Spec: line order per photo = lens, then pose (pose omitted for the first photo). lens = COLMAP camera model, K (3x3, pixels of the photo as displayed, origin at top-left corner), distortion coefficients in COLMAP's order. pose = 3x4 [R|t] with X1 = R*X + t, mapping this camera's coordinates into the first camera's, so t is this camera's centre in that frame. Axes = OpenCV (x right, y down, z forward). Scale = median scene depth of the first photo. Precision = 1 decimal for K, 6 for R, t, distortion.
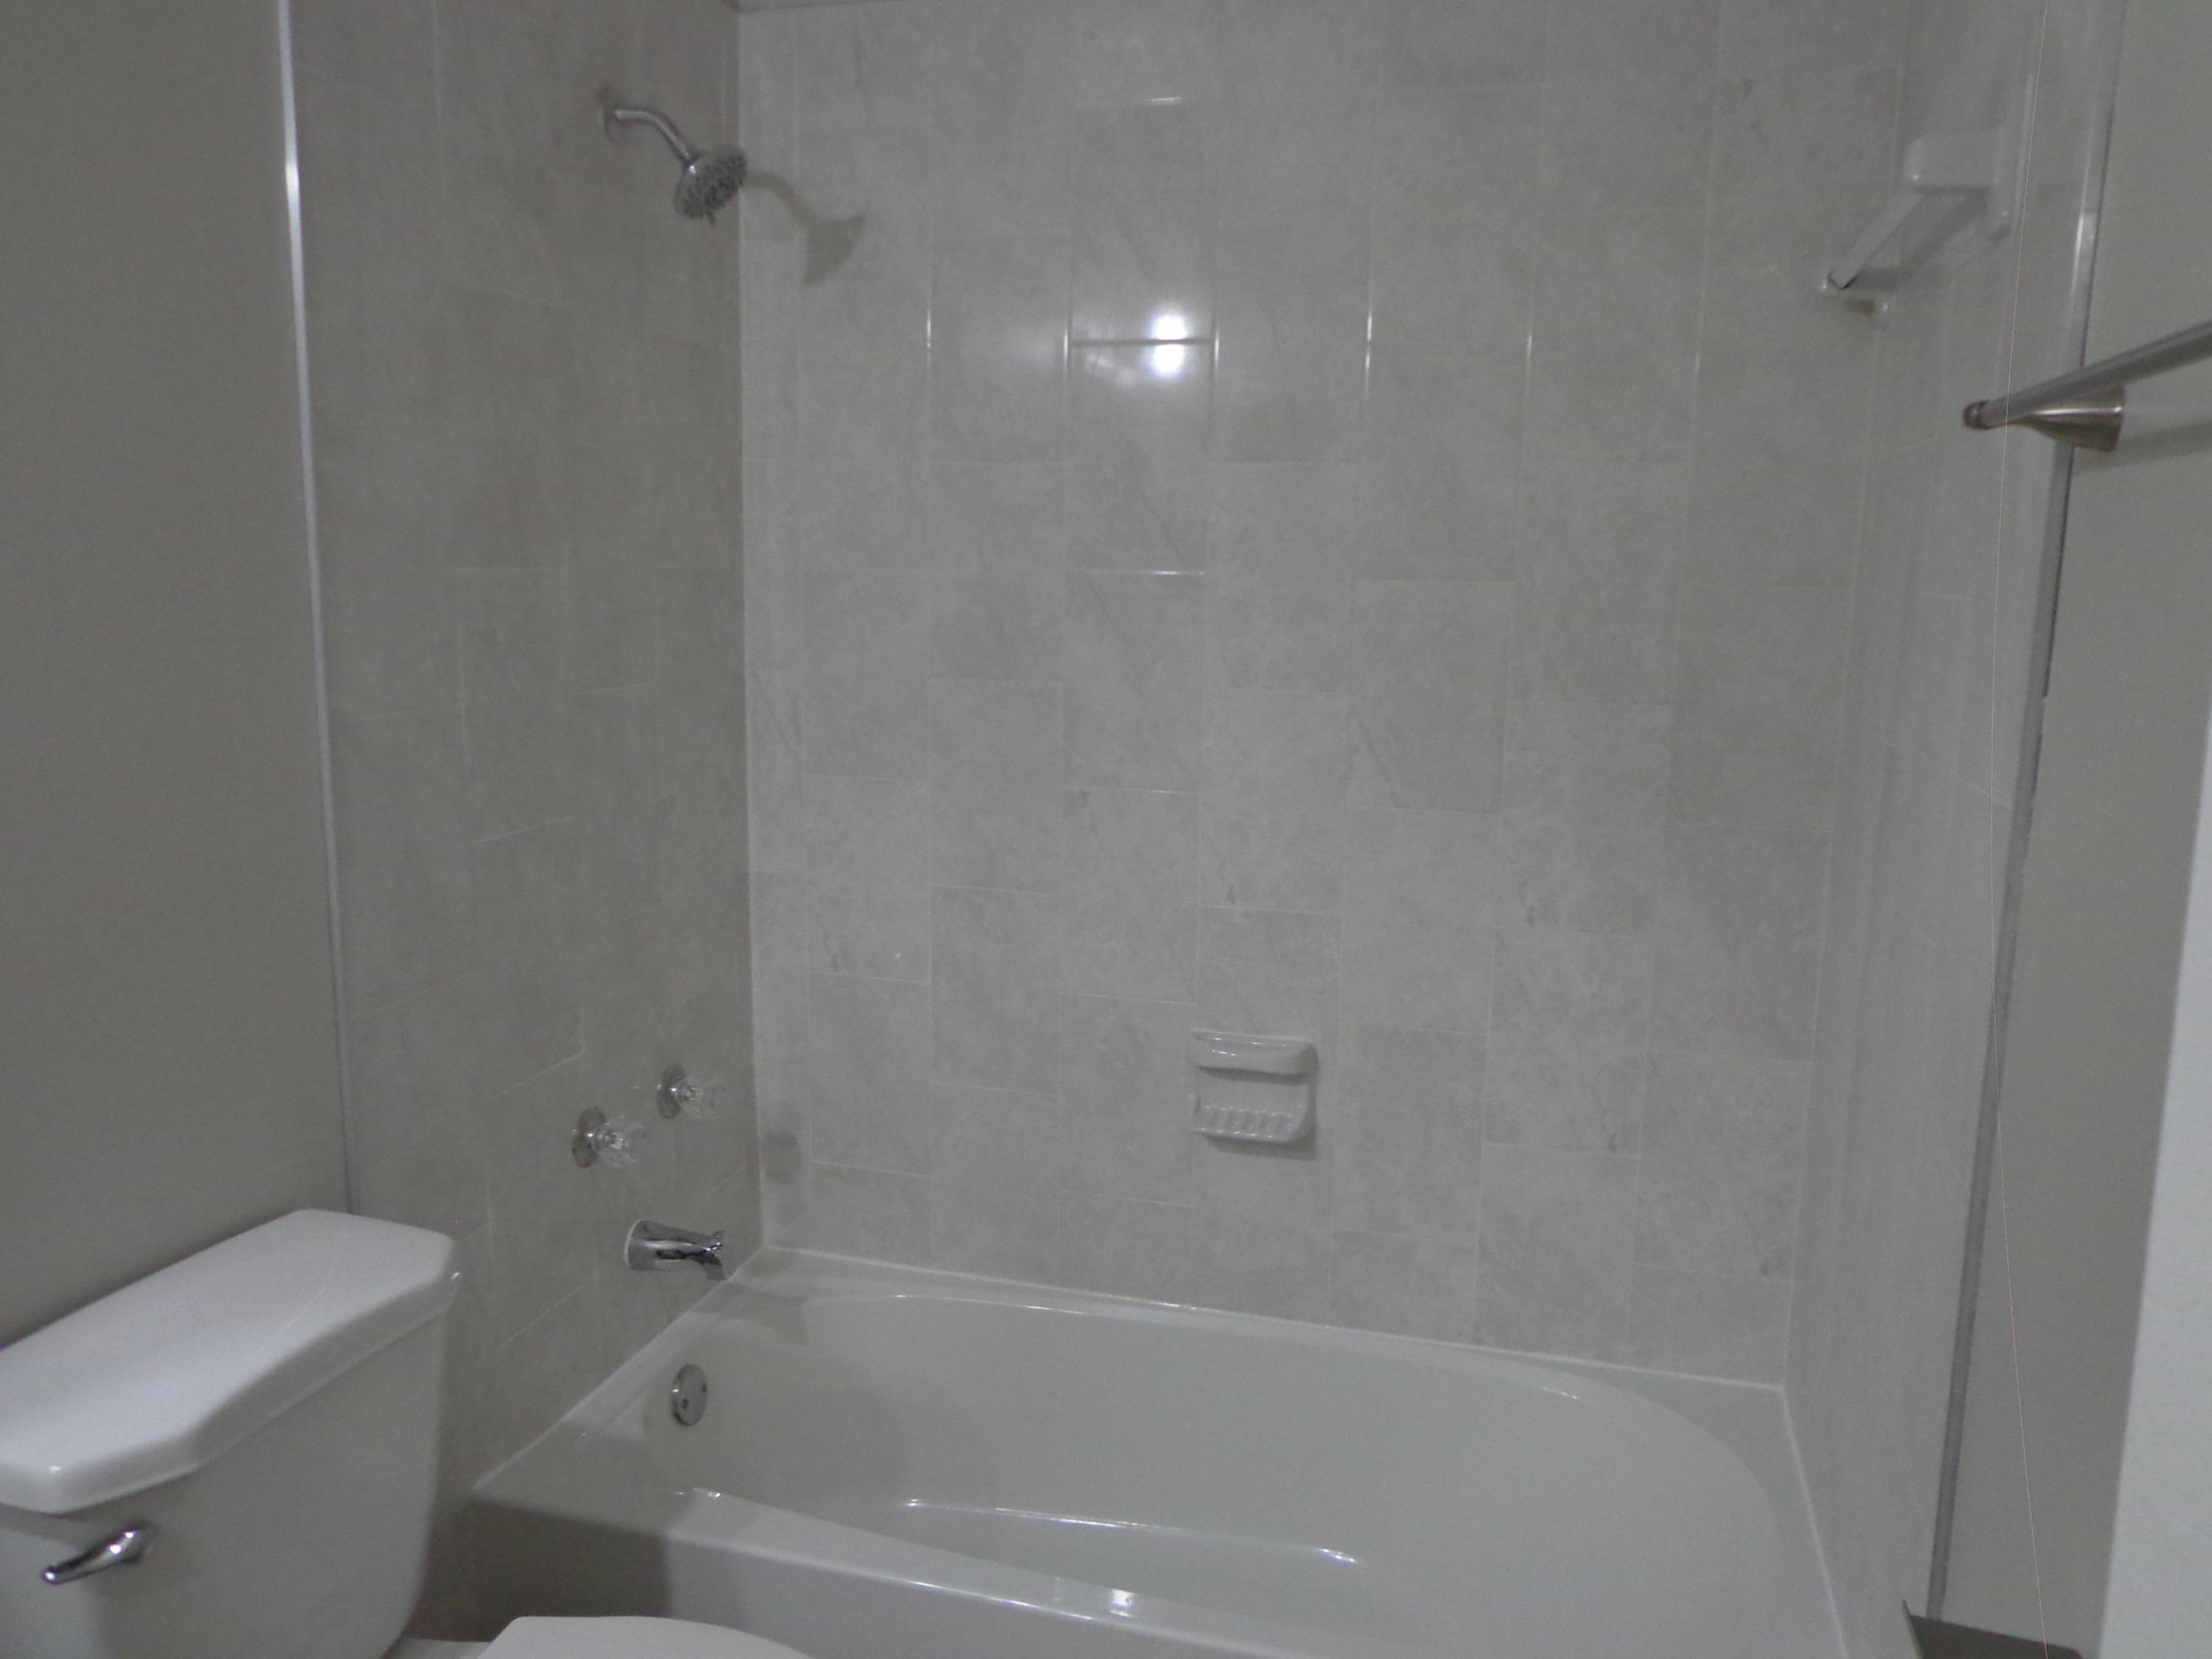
lens RADIAL K [[1602.5, 0, 1103.1], [0, 1602.5, 835.9], [0, 0, 1]] dist [-0.020082, 0.011146]
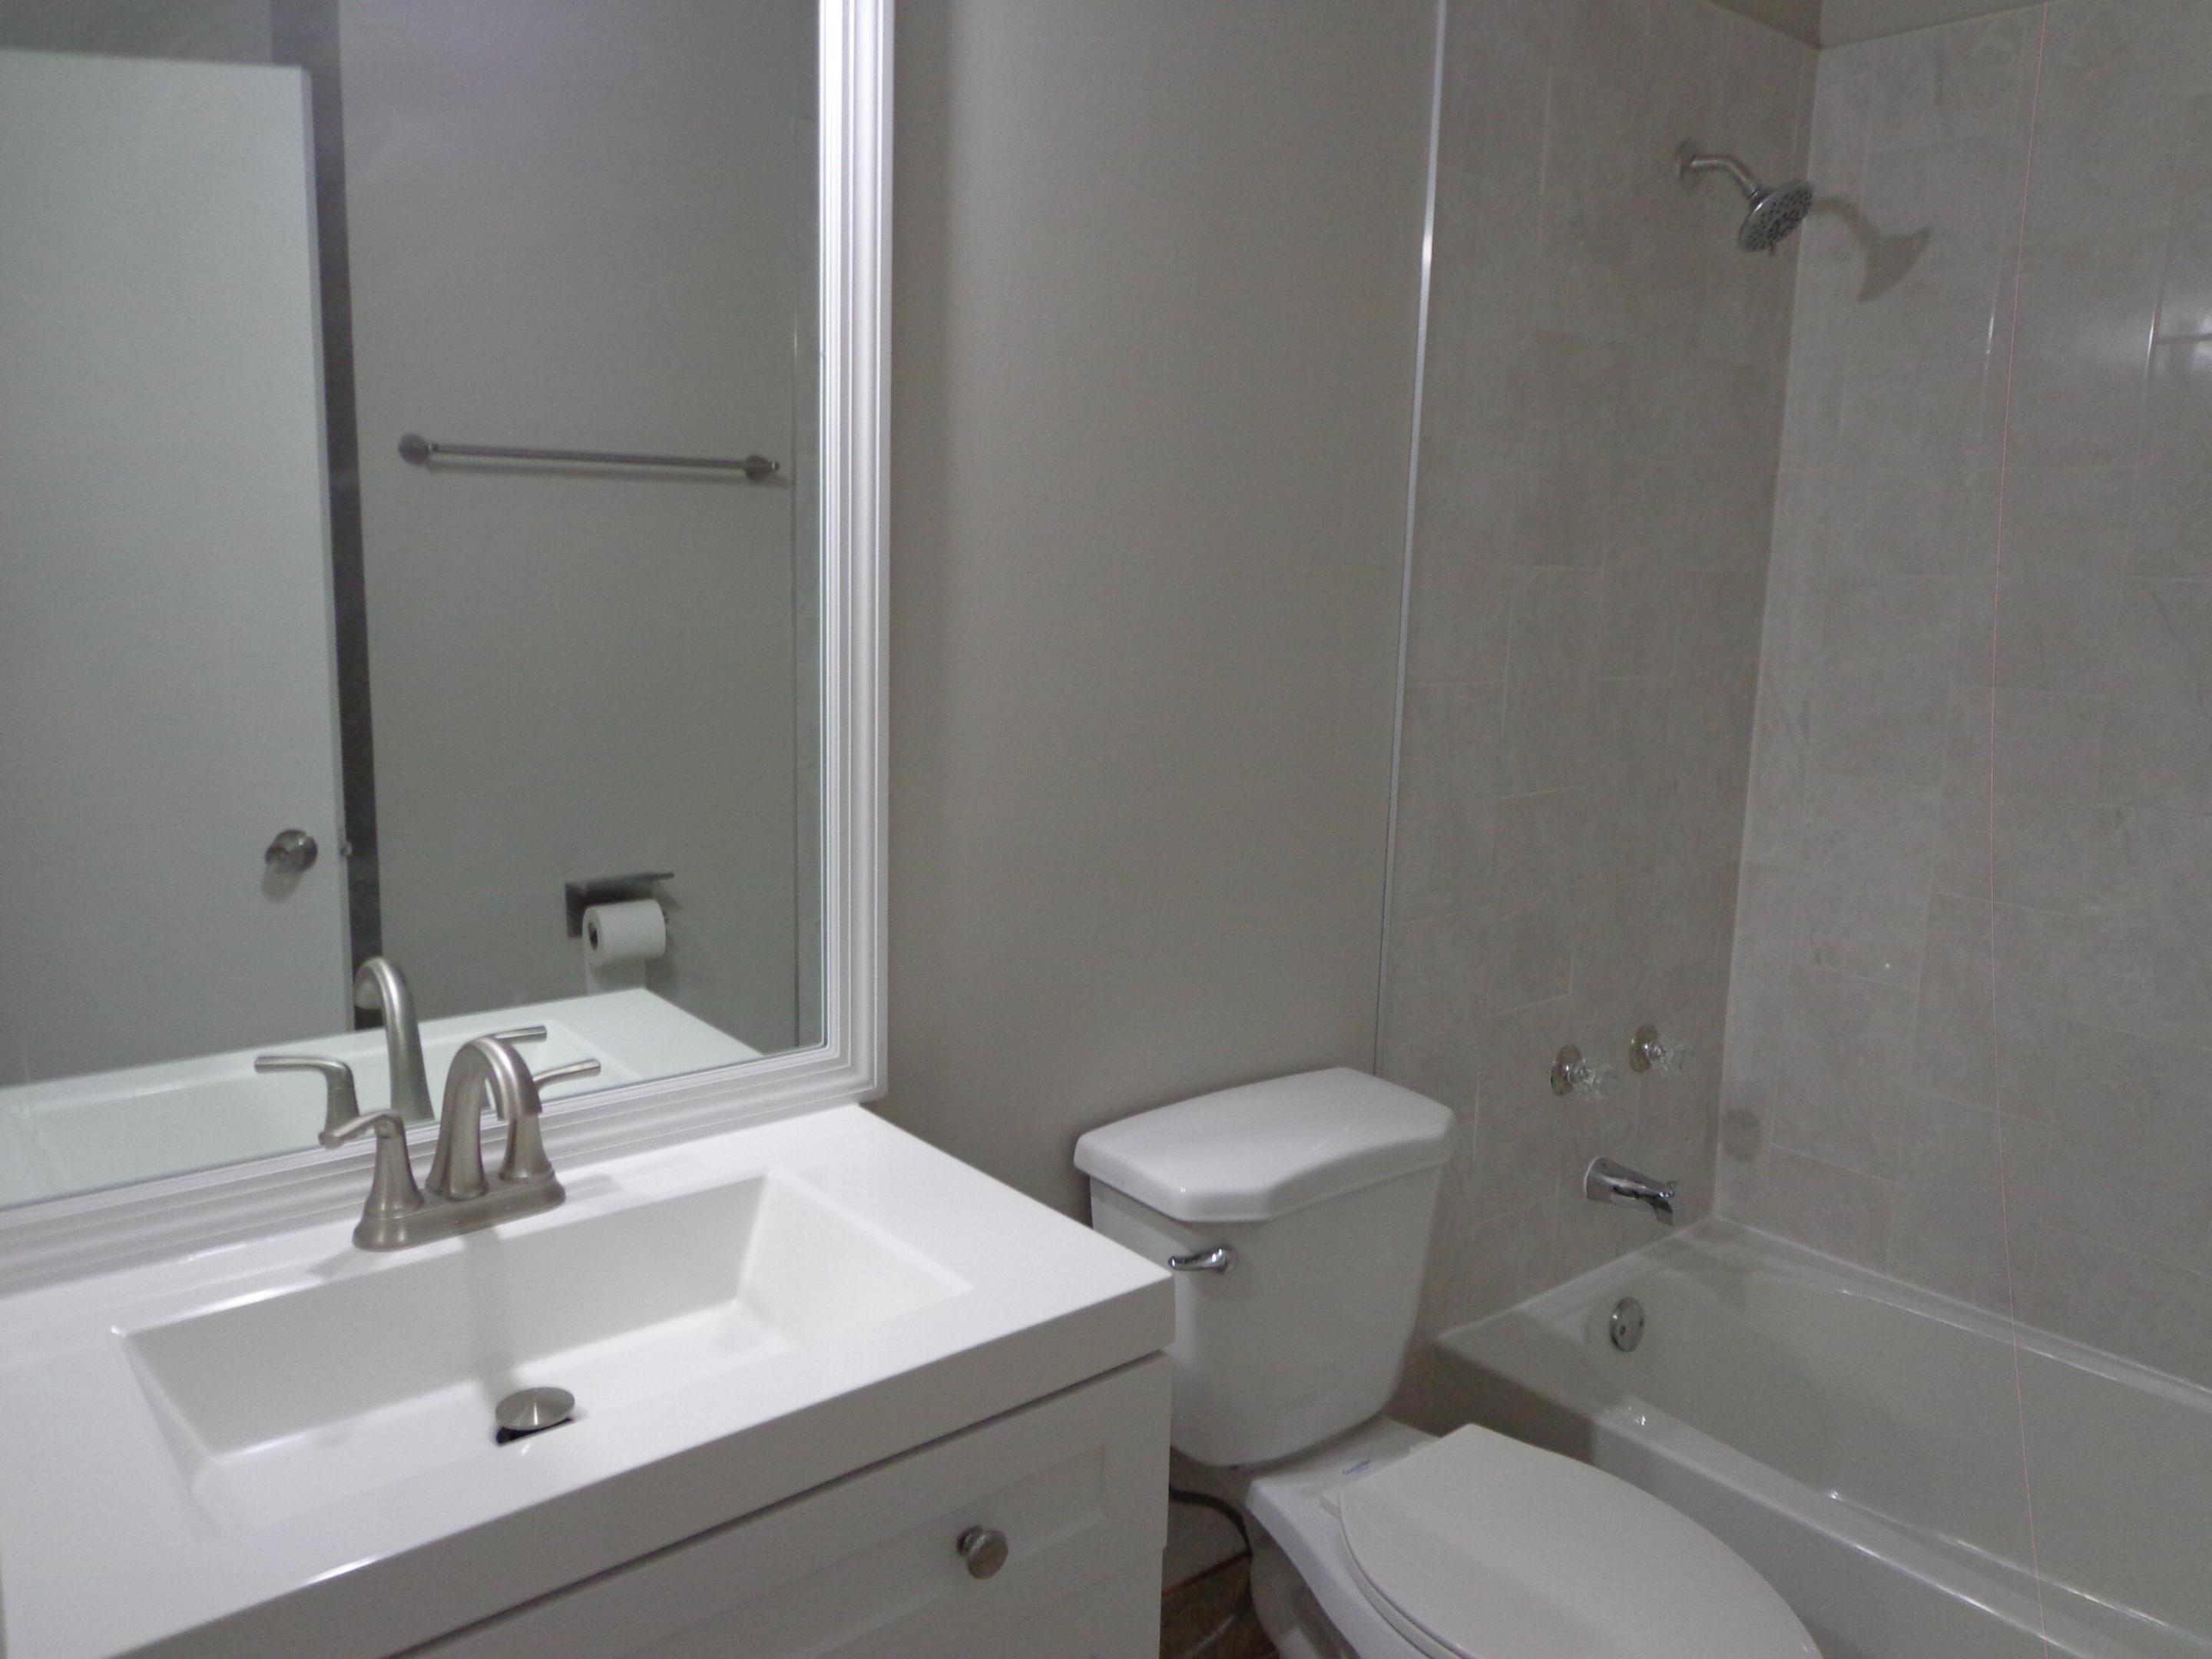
lens RADIAL K [[1602.5, 0, 1087.3], [0, 1602.5, 819.3], [0, 0, 1]] dist [-0.020082, 0.011146]
pose [[0.815666, 0.098866, -0.570012, 0.029070], [-0.107902, 0.993999, 0.018002, 0.027718], [0.568371, 0.046822, 0.821439, -0.128041]]
